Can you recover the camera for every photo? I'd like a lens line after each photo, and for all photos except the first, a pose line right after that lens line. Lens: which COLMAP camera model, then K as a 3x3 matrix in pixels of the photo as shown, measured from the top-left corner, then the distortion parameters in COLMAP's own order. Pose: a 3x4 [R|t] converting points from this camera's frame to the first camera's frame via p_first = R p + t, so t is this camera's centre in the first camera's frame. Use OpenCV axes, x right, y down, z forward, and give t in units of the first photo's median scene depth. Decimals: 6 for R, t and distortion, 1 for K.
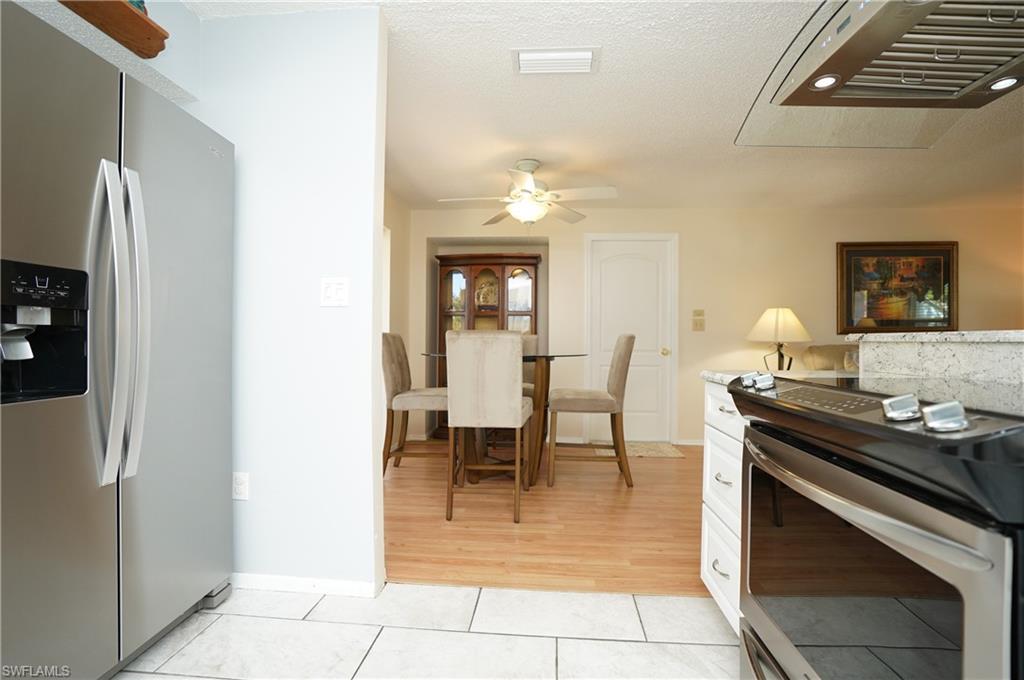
lens RADIAL K [[475.8, 0, 515.1], [0, 475.8, 336.9], [0, 0, 1]] dist [-0.078383, 0.035976]
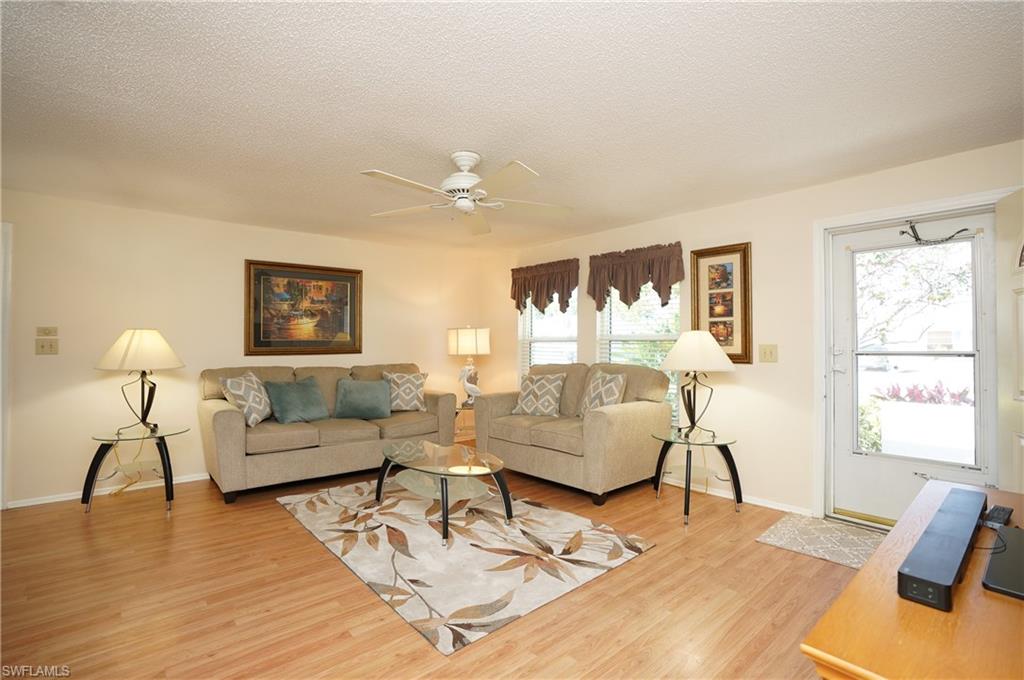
lens RADIAL K [[475.8, 0, 515.1], [0, 475.8, 336.9], [0, 0, 1]] dist [-0.078383, 0.035976]
pose [[0.702892, 0.006785, 0.711264, 0.412051], [-0.000420, 0.999958, -0.009123, -0.036083], [-0.711297, 0.006114, 0.702865, -0.073266]]
